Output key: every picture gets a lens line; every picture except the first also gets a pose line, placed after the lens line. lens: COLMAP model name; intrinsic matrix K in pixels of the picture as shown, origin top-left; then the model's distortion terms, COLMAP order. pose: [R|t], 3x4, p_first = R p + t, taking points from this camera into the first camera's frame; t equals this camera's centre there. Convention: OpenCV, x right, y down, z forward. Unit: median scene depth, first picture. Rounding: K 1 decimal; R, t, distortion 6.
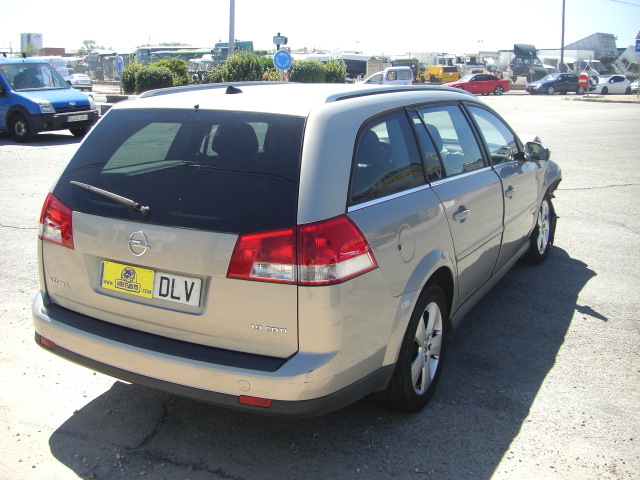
lens RADIAL K [[740.9, 0, 315.5], [0, 740.9, 237.0], [0, 0, 1]] dist [-0.140931, 0.000000]
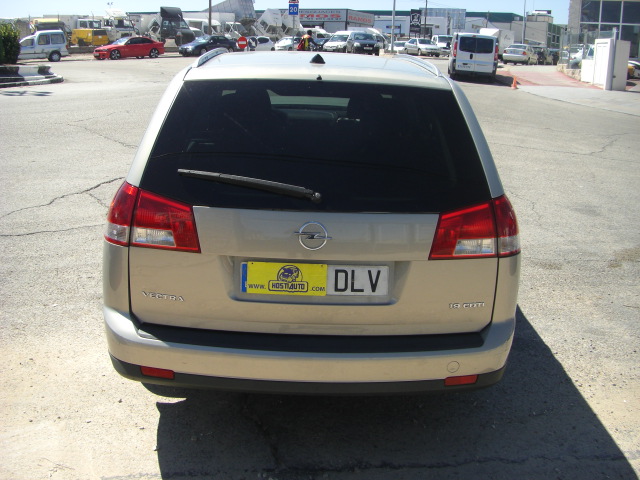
lens RADIAL K [[740.9, 0, 319.2], [0, 740.9, 231.8], [0, 0, 1]] dist [-0.140931, 0.000000]
pose [[0.856381, -0.110602, 0.504360, -0.645489], [0.088579, 0.993778, 0.067524, -0.052299], [-0.508690, -0.013151, 0.860849, 0.224043]]
